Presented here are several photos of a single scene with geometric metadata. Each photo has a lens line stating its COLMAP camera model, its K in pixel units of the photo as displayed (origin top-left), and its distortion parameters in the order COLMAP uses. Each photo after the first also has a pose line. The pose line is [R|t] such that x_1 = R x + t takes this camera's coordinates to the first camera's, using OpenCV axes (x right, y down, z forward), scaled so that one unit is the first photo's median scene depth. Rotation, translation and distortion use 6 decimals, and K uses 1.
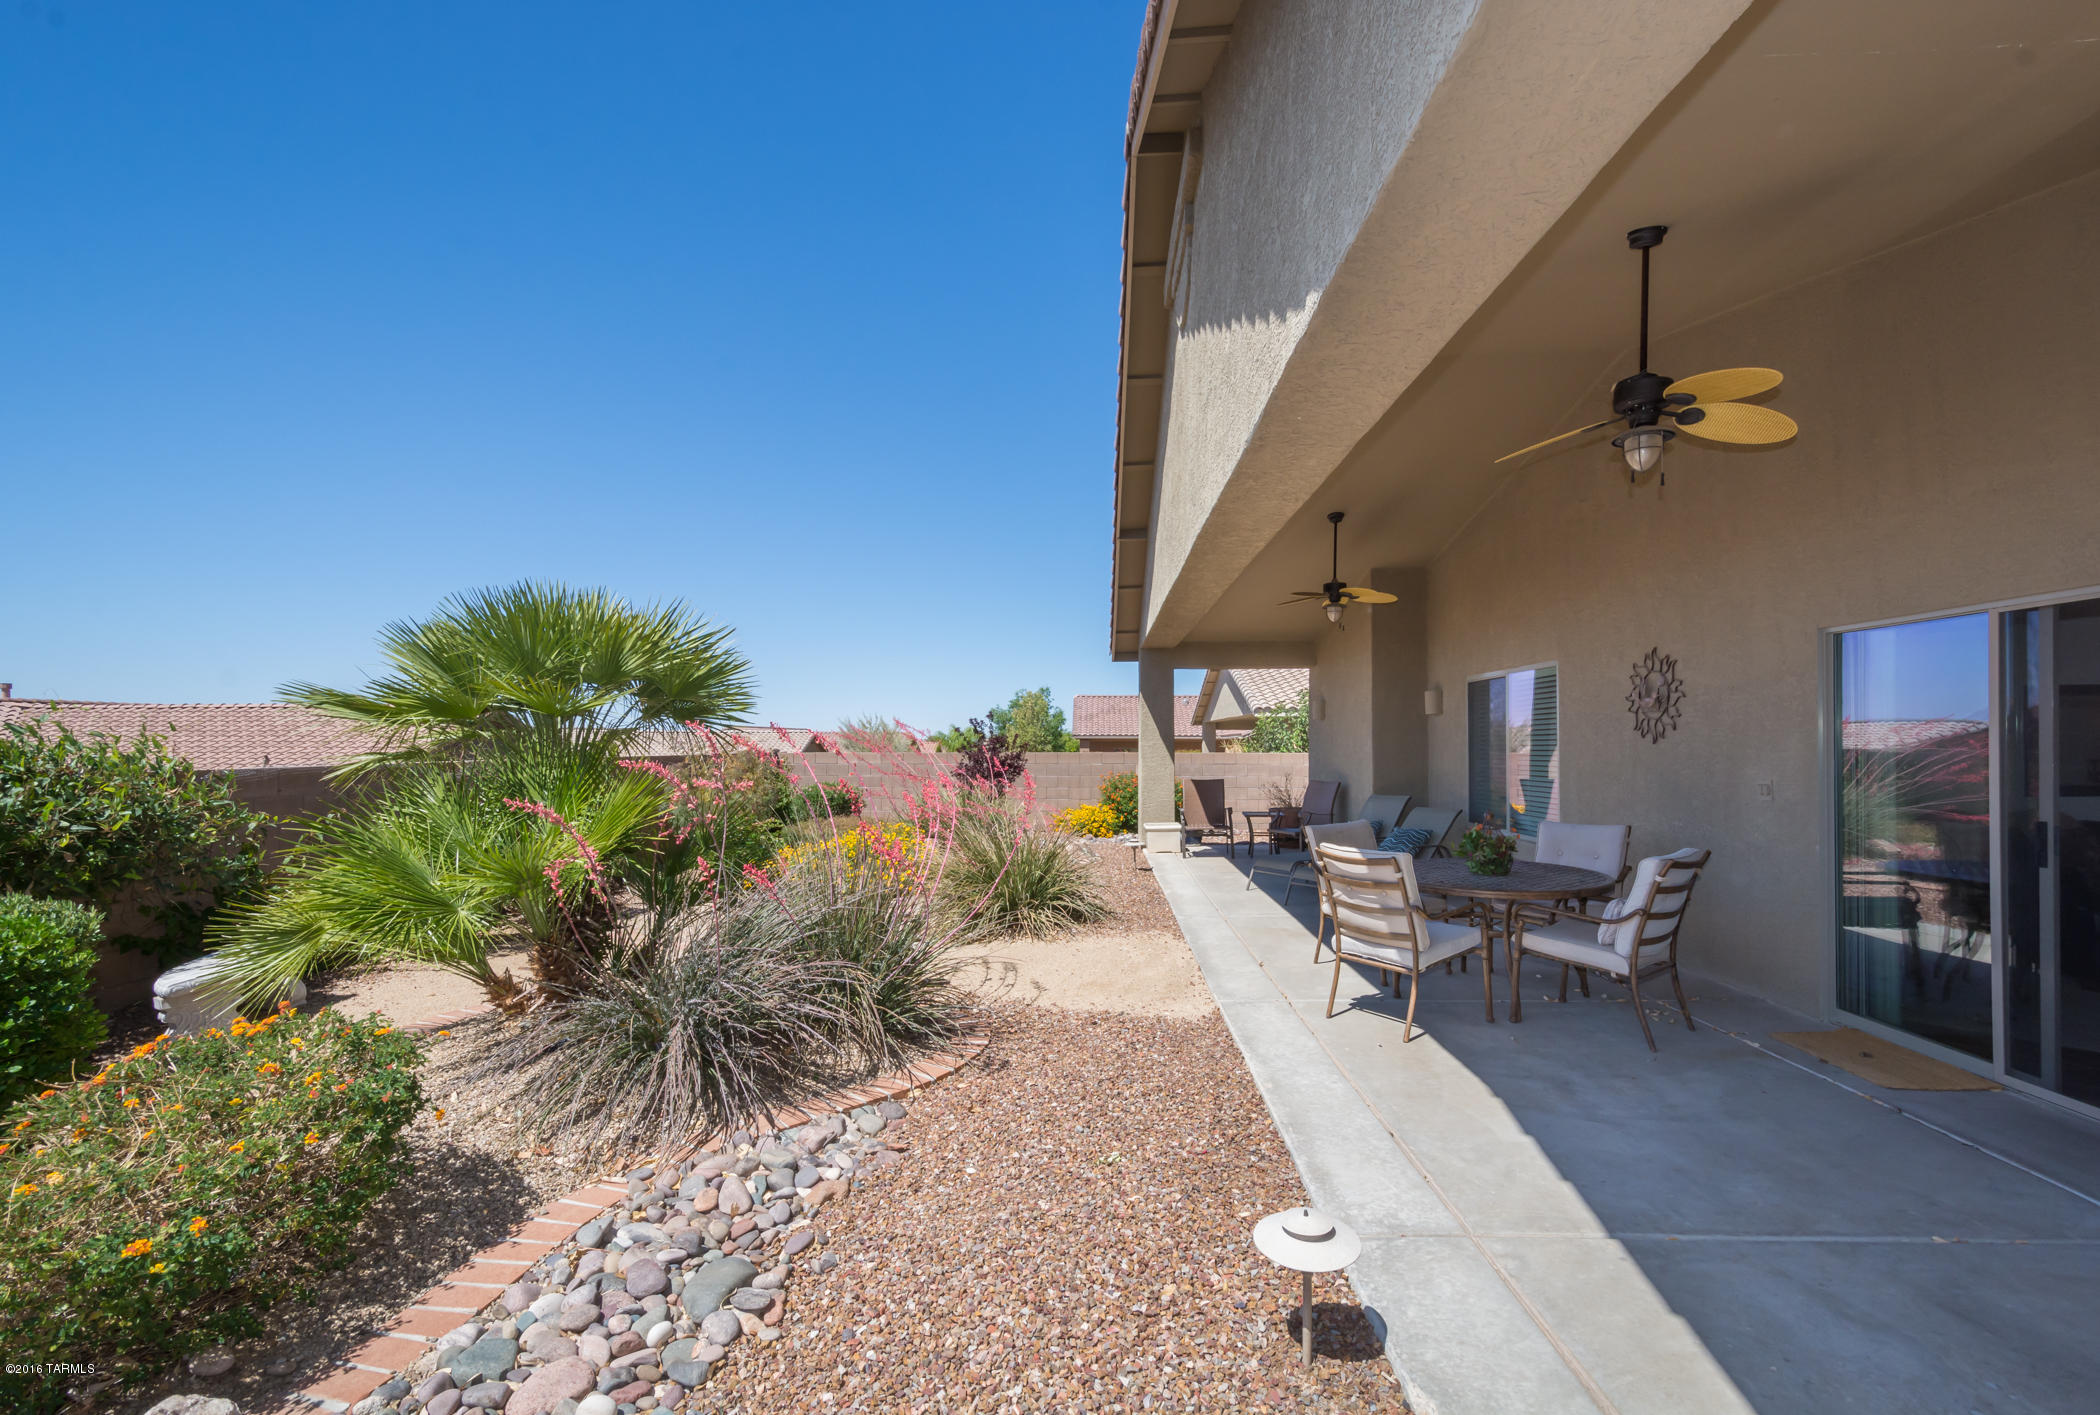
lens RADIAL K [[919.3, 0, 1037.6], [0, 919.3, 740.7], [0, 0, 1]] dist [0.001677, -0.000065]
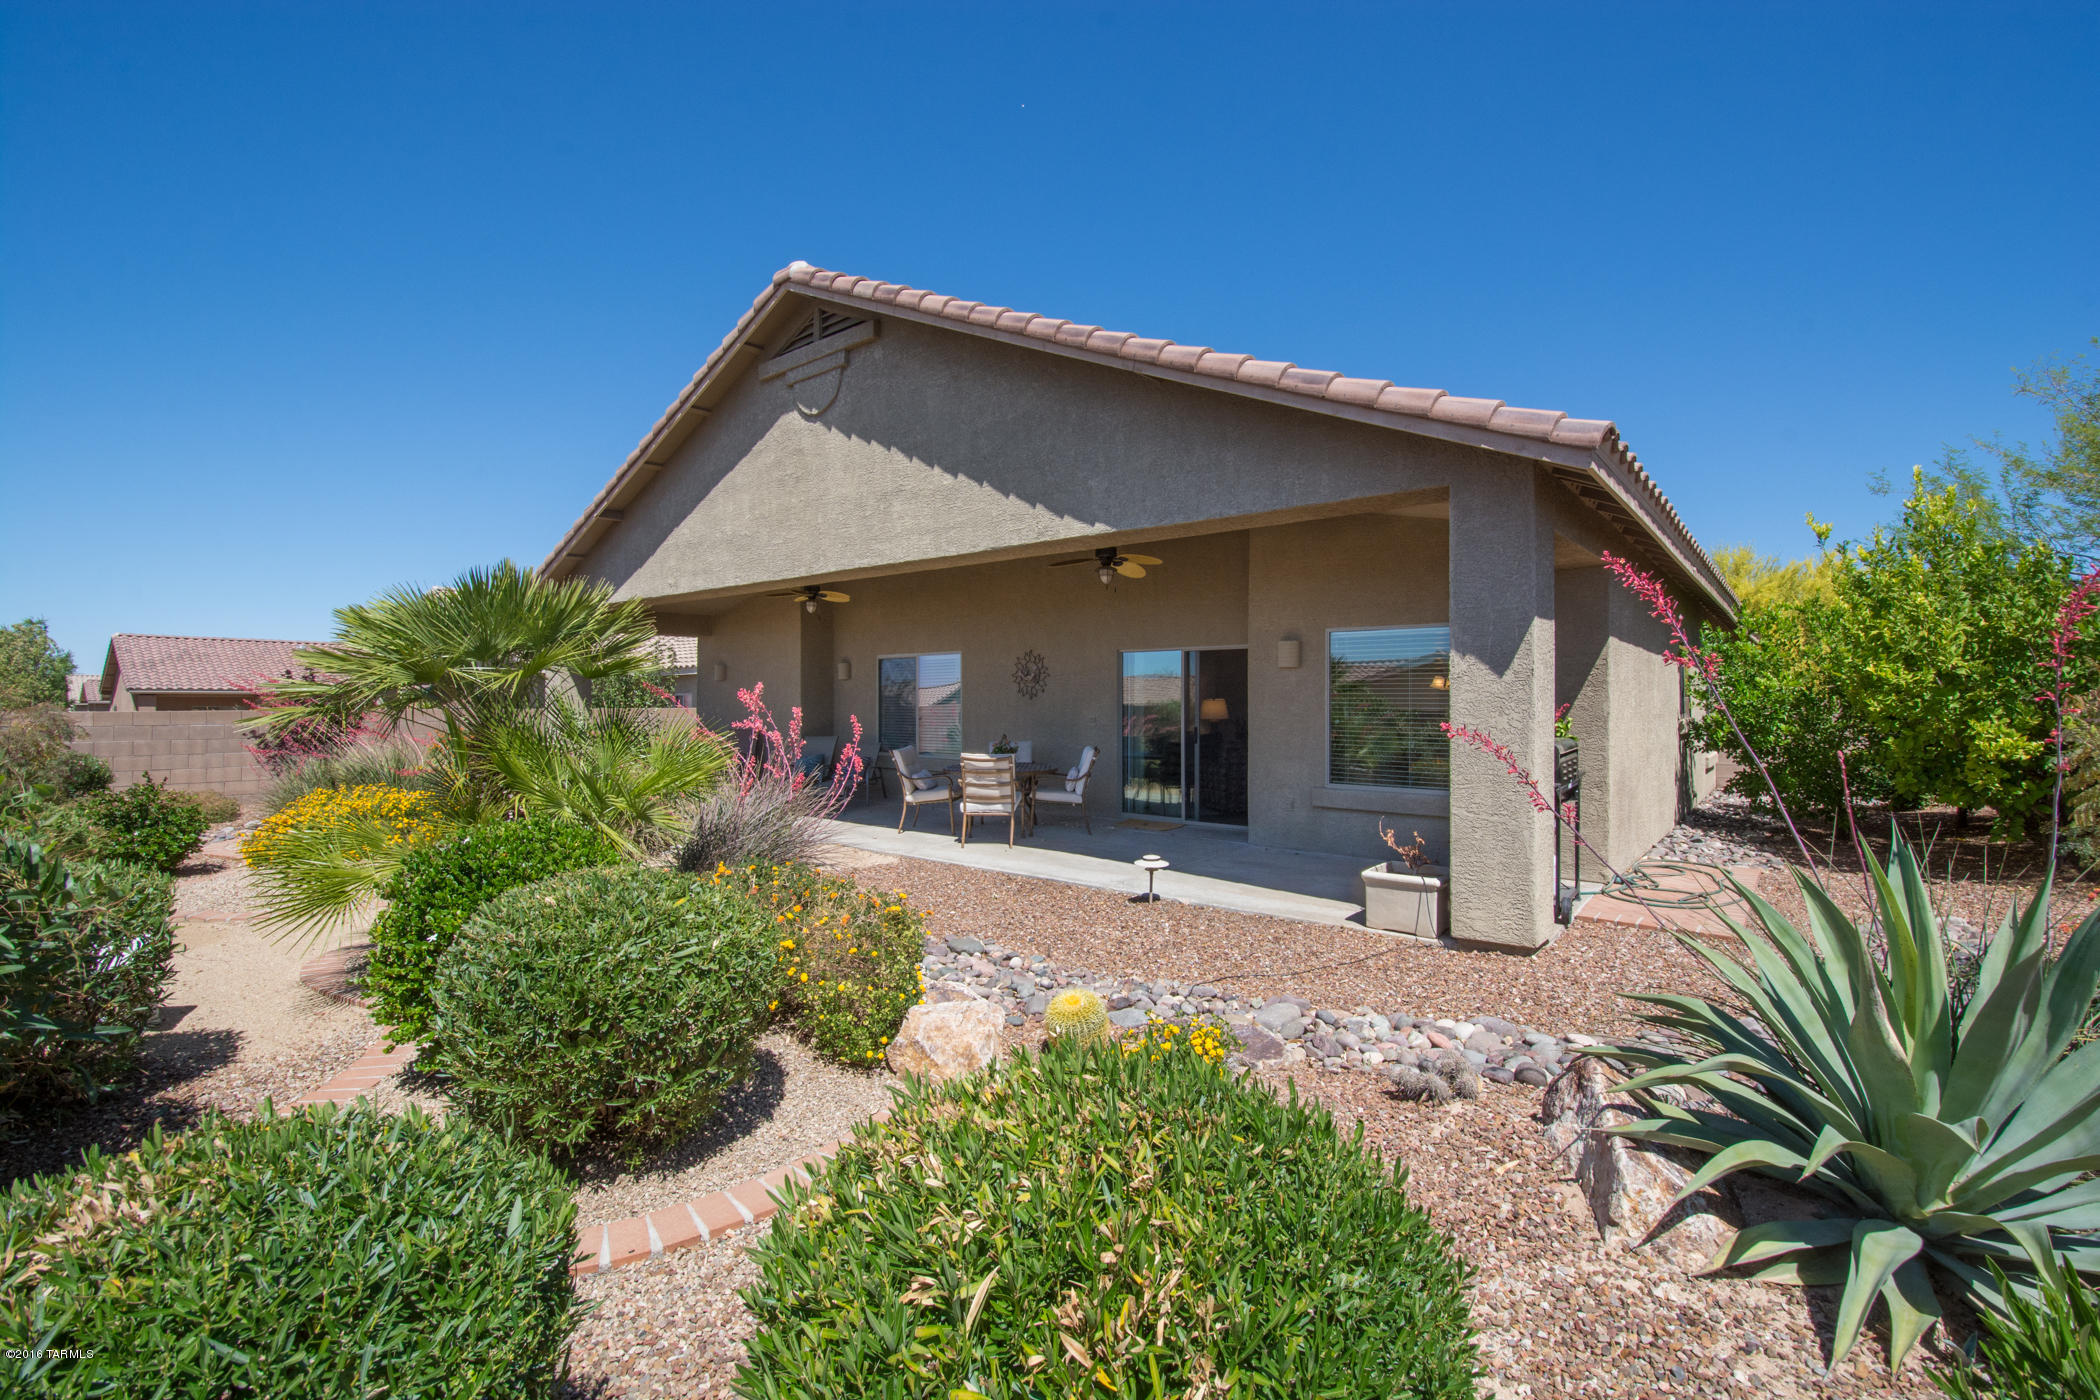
lens RADIAL K [[922.3, 0, 1072.4], [0, 922.3, 690.0], [0, 0, 1]] dist [0.005848, -0.002536]
pose [[0.579887, 0.012390, 0.814603, -1.109953], [-0.004713, 0.999919, -0.011854, 0.006456], [-0.814683, 0.003035, 0.579898, -0.257791]]
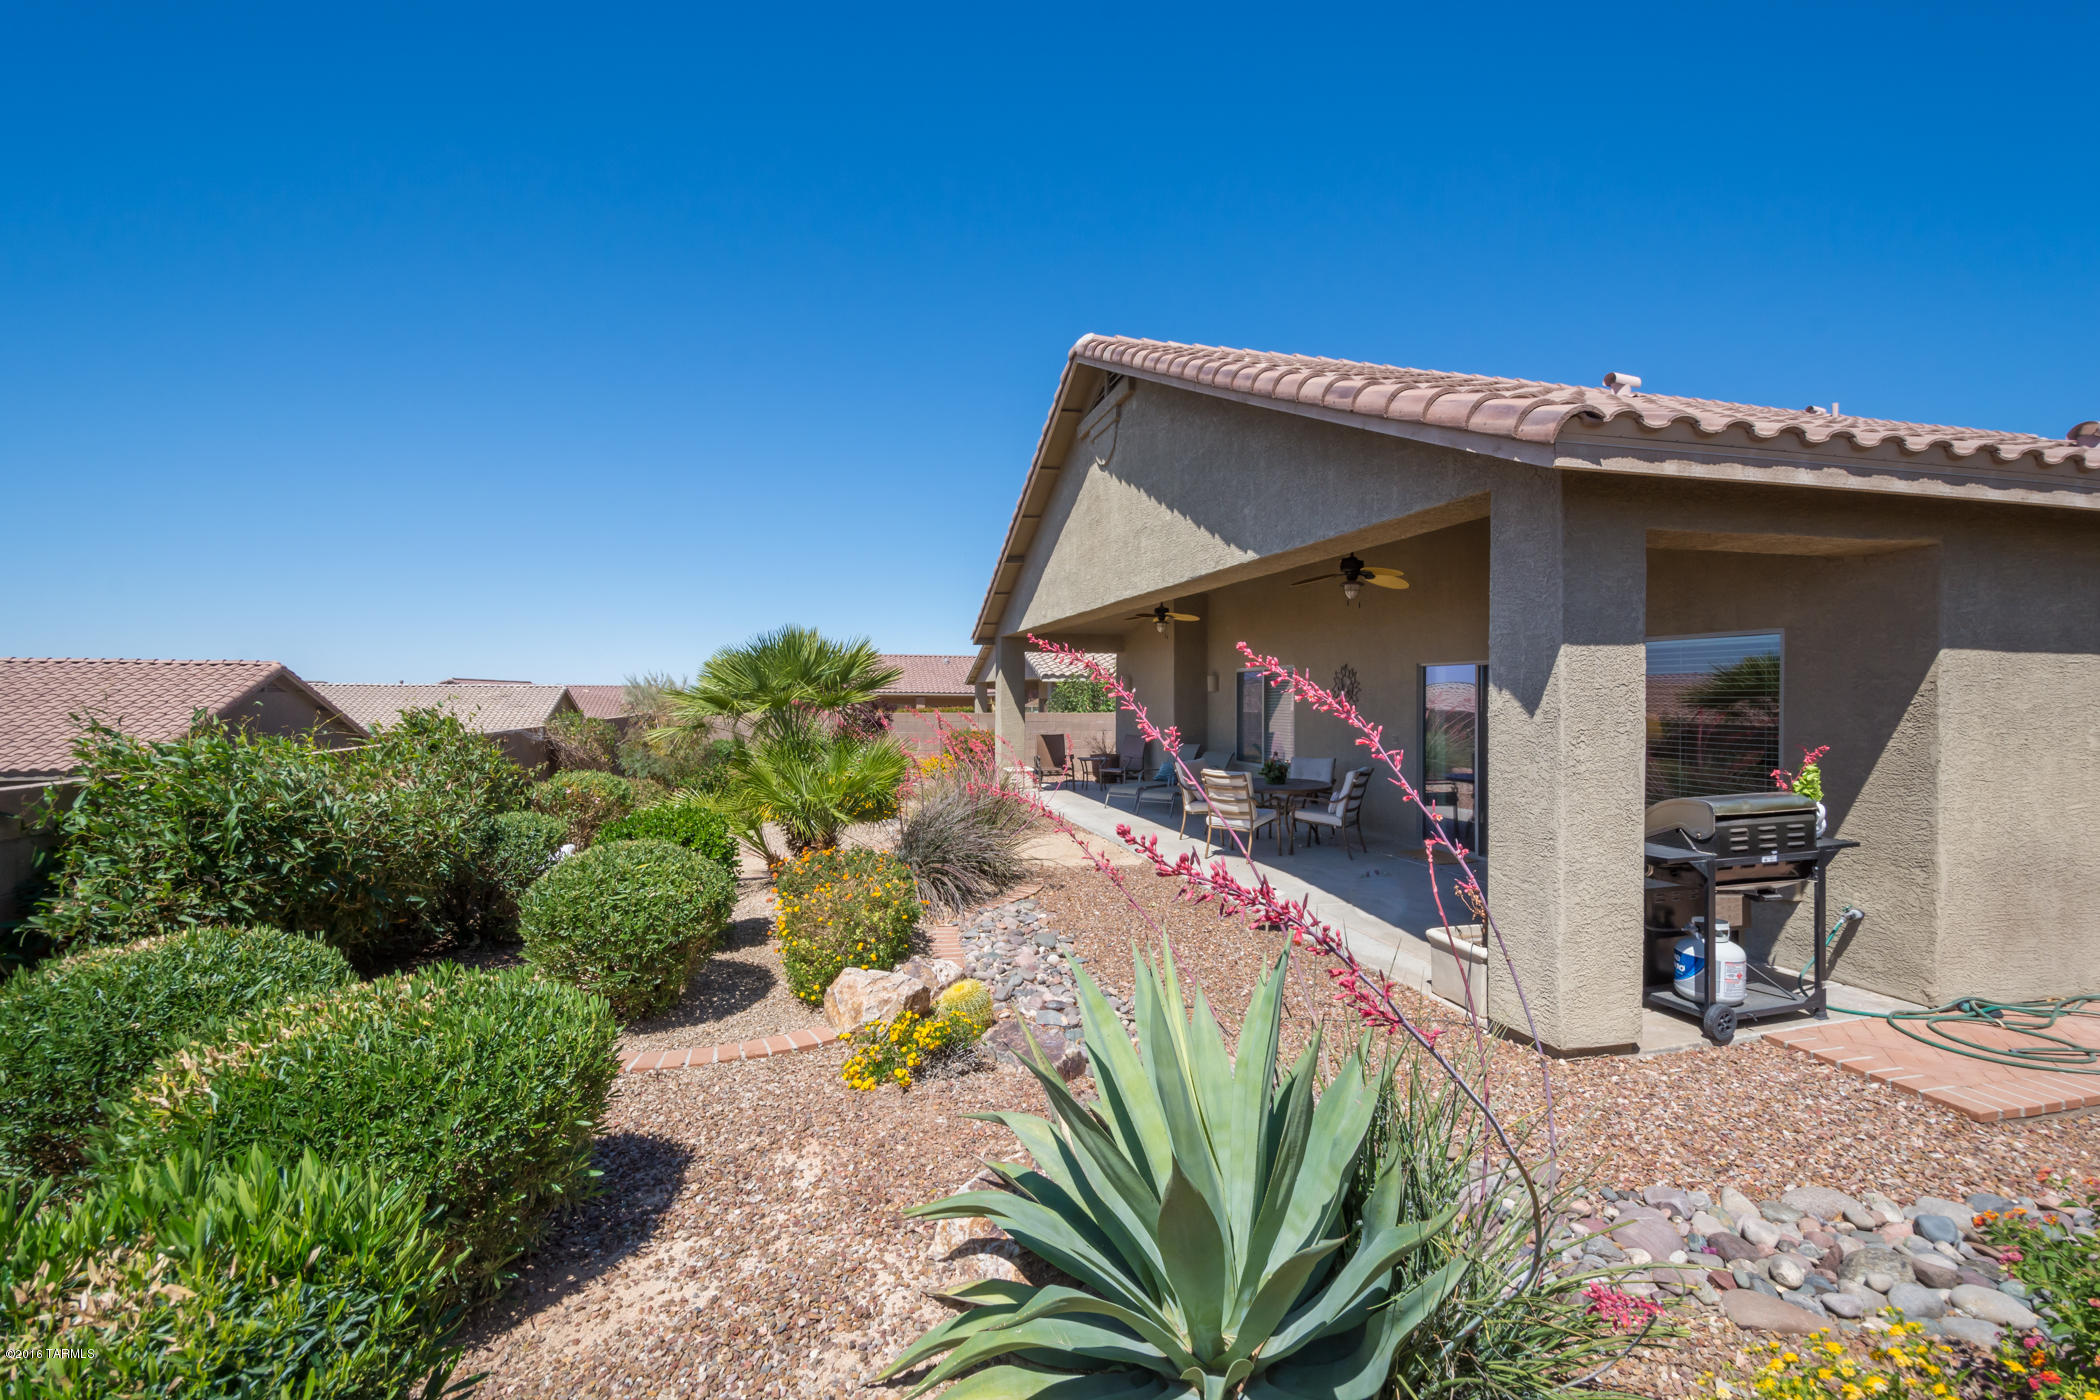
lens RADIAL K [[922.3, 0, 1053.0], [0, 922.3, 694.0], [0, 0, 1]] dist [0.005848, -0.002536]
pose [[0.949808, 0.005373, 0.312786, -0.628556], [-0.005809, 0.999983, 0.000462, -0.047961], [-0.312779, -0.002255, 0.949823, -0.780085]]
